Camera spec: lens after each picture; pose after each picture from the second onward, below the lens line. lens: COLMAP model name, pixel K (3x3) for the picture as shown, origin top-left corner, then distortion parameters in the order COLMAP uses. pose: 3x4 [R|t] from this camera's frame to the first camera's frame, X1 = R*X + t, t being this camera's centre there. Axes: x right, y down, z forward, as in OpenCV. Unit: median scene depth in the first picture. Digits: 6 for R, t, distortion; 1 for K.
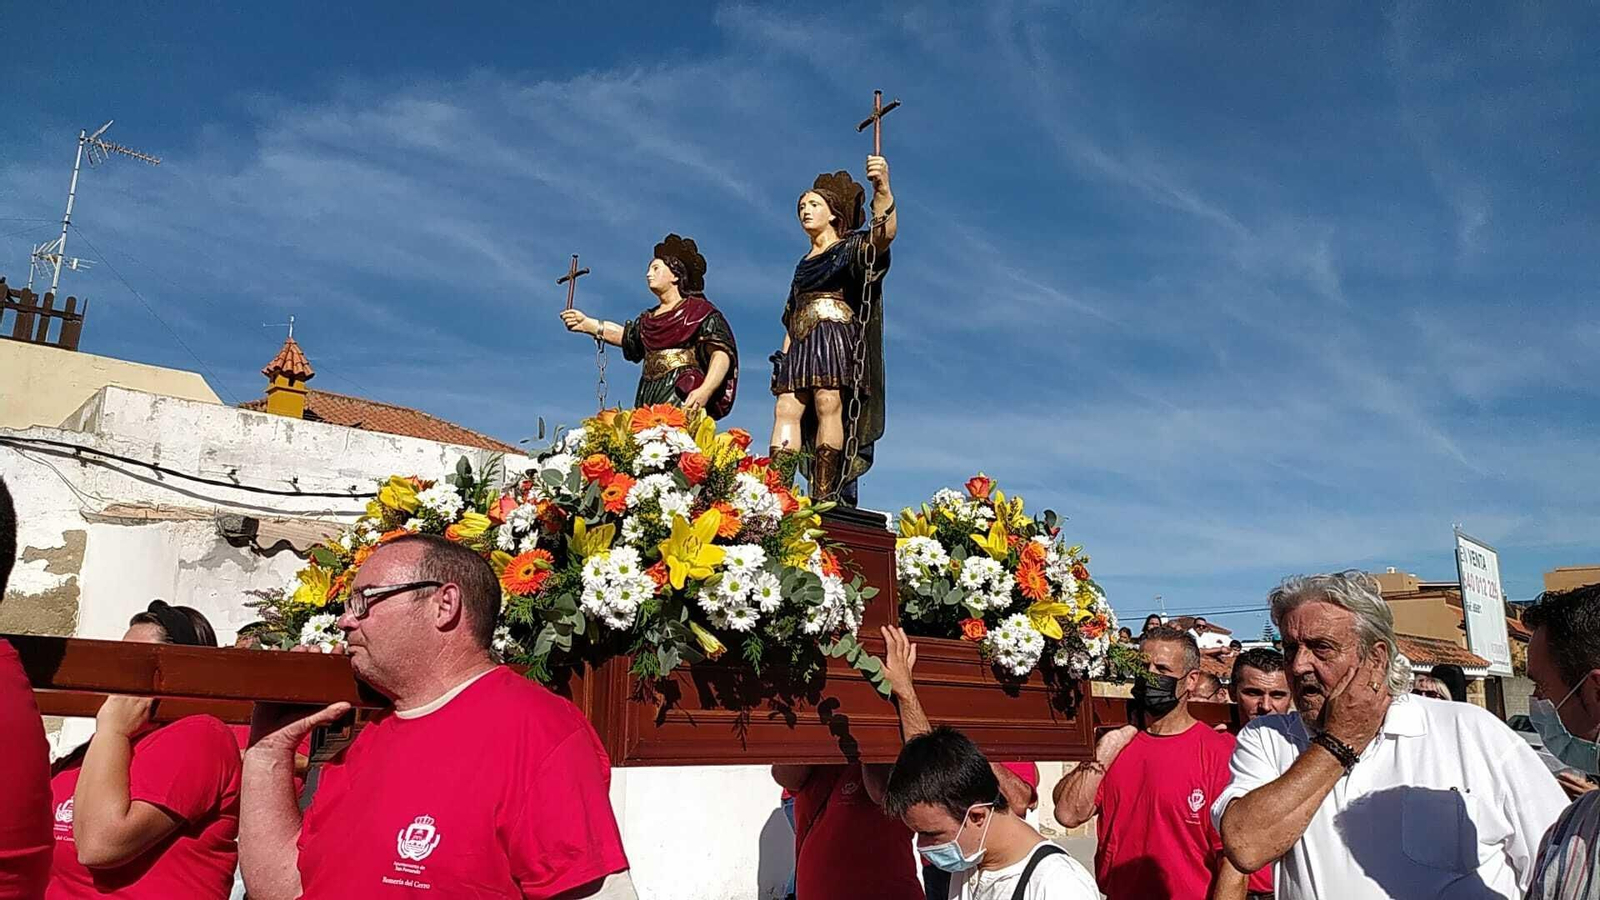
lens RADIAL K [[1241.0, 0, 800.0], [0, 1241.0, 450.0], [0, 0, 1]] dist [0.082127, 0.000944]
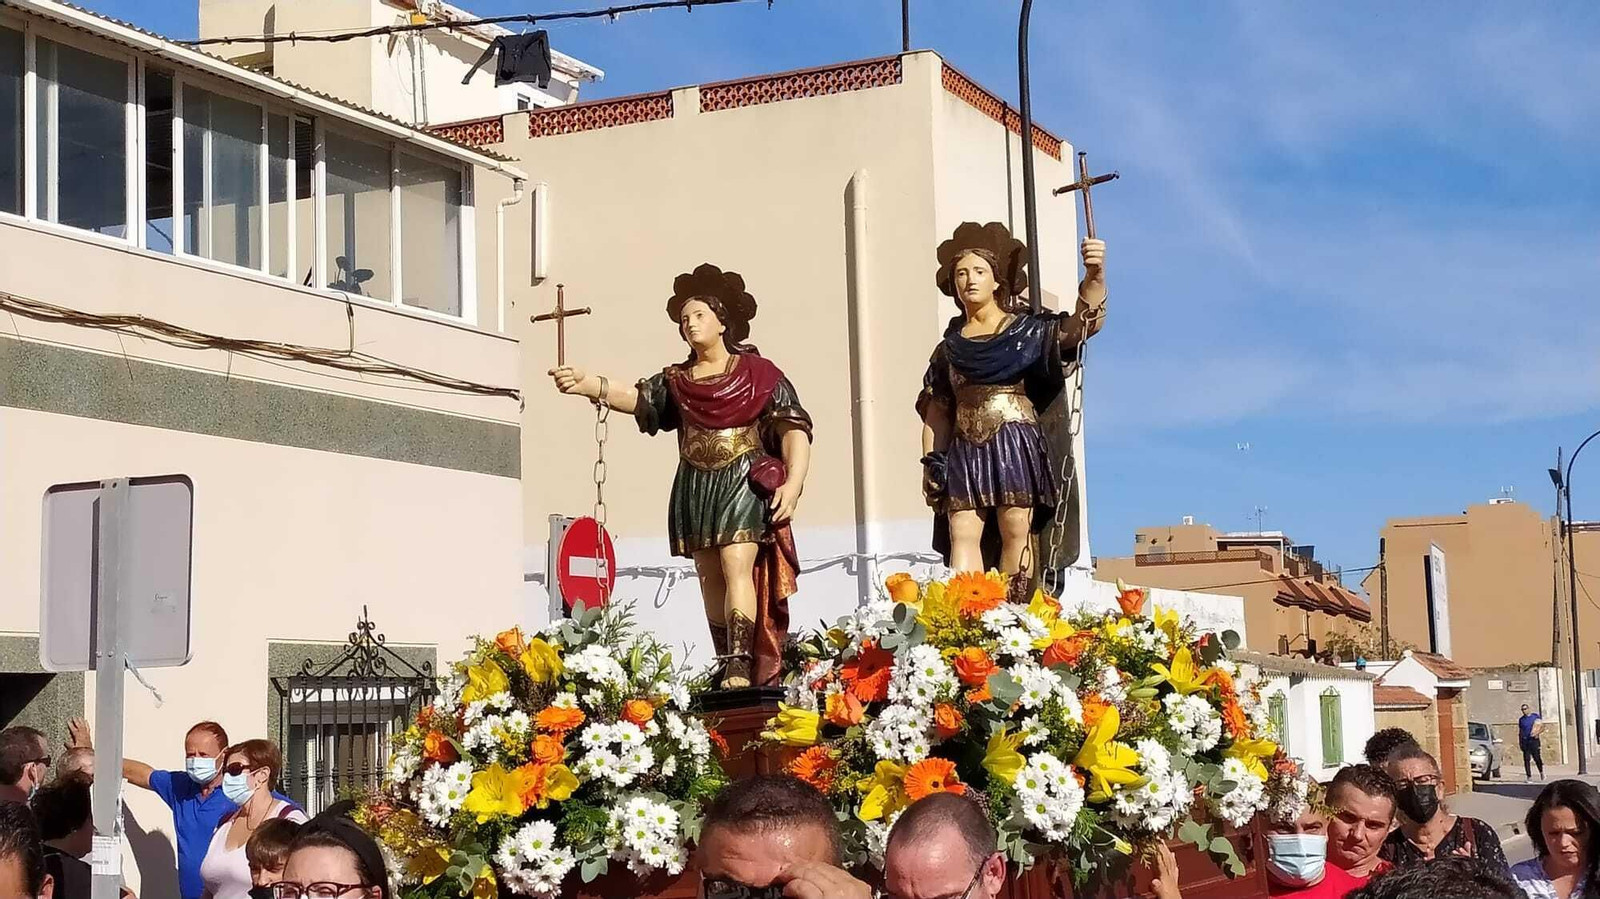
lens RADIAL K [[2460.3, 0, 800.0], [0, 2460.3, 449.5], [0, 0, 1]] dist [0.040990, 0.026752]
pose [[0.934746, -0.028277, 0.354190, -0.715962], [0.000002, 0.996829, 0.079577, -0.223824], [-0.355317, -0.074383, 0.931782, -0.501052]]
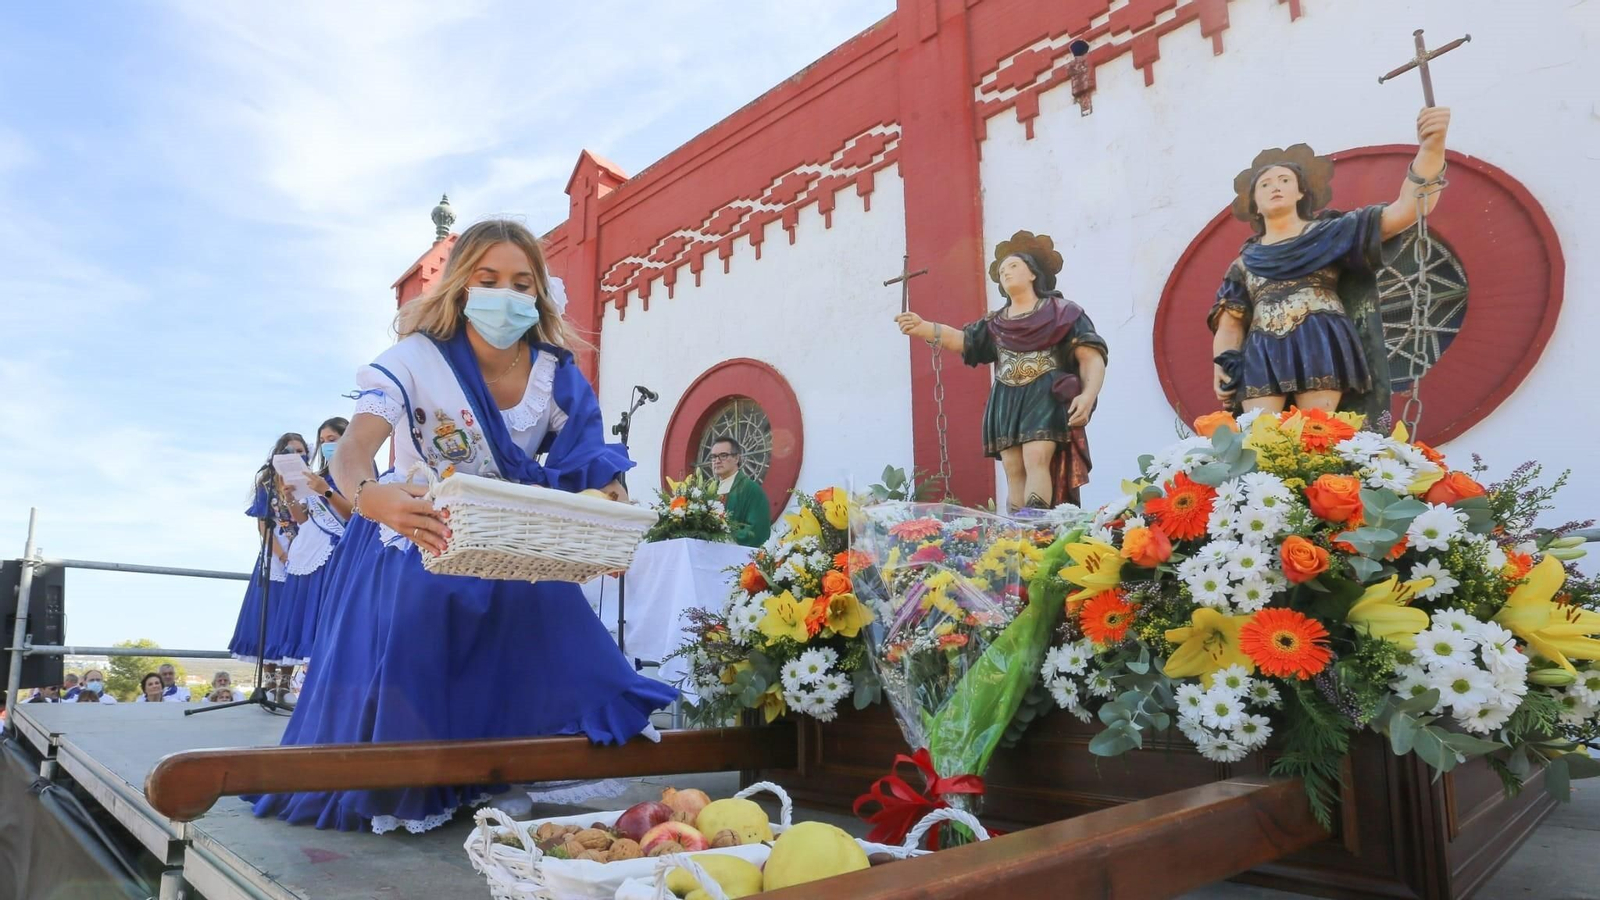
lens RADIAL K [[898.9, 0, 685.2], [0, 898.9, 522.3], [0, 0, 1]] dist [-0.019875, 0.002812]
pose [[0.998059, 0.003289, -0.062193, -0.393486], [0.001780, 0.996690, 0.081279, -0.009111], [0.062254, -0.081232, 0.994749, 0.351189]]
